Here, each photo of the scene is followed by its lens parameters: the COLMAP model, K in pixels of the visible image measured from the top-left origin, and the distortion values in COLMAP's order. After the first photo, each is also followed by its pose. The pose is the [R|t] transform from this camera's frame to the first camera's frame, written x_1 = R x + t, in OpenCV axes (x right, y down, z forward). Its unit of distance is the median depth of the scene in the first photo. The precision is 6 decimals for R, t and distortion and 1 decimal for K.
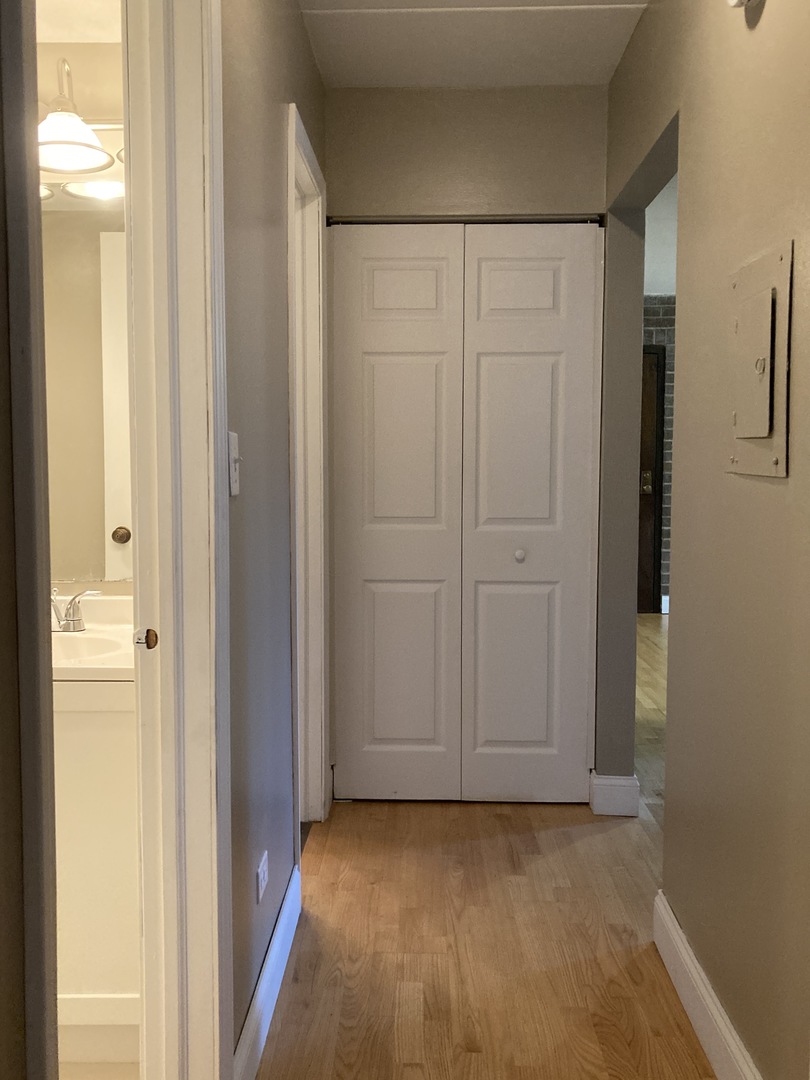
lens RADIAL K [[975.0, 0, 404.9], [0, 975.0, 519.9], [0, 0, 1]] dist [0.070970, -0.207419]
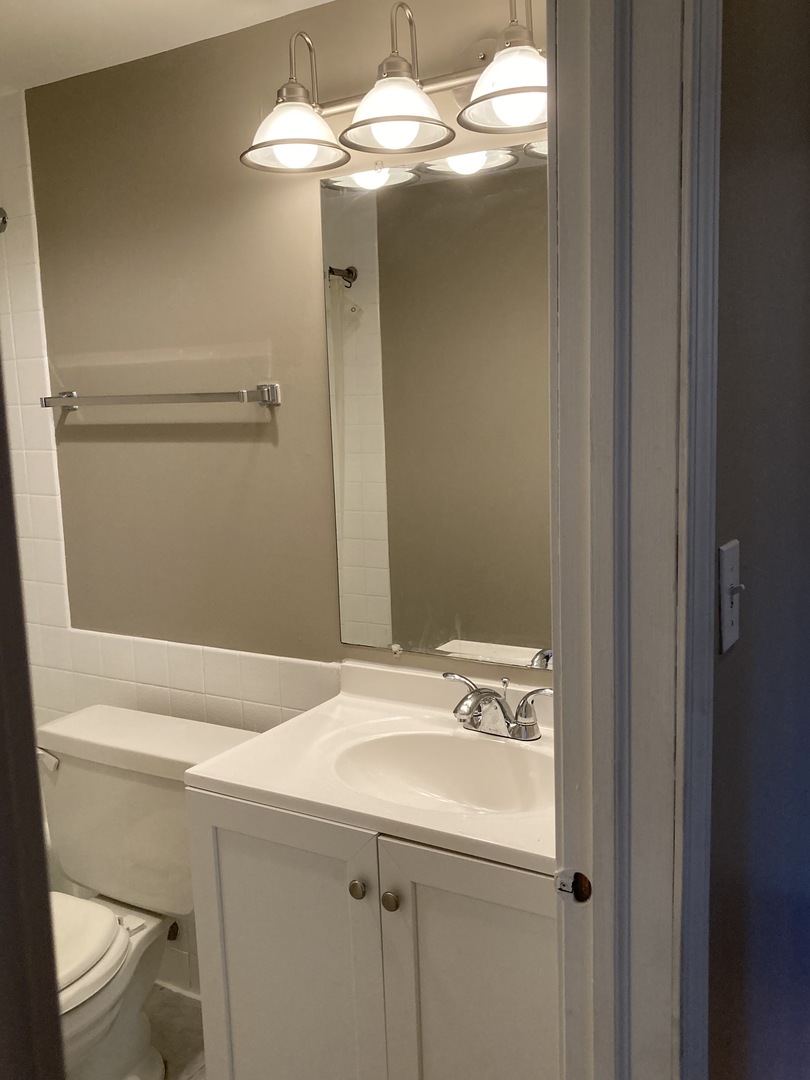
lens RADIAL K [[980.2, 0, 405.0], [0, 980.2, 540.0], [0, 0, 1]] dist [0.066532, -0.118535]
pose [[0.862324, 0.044612, -0.504388, -0.044945], [-0.000877, 0.996241, 0.086616, -0.157546], [0.506356, -0.074249, 0.859122, 0.408453]]
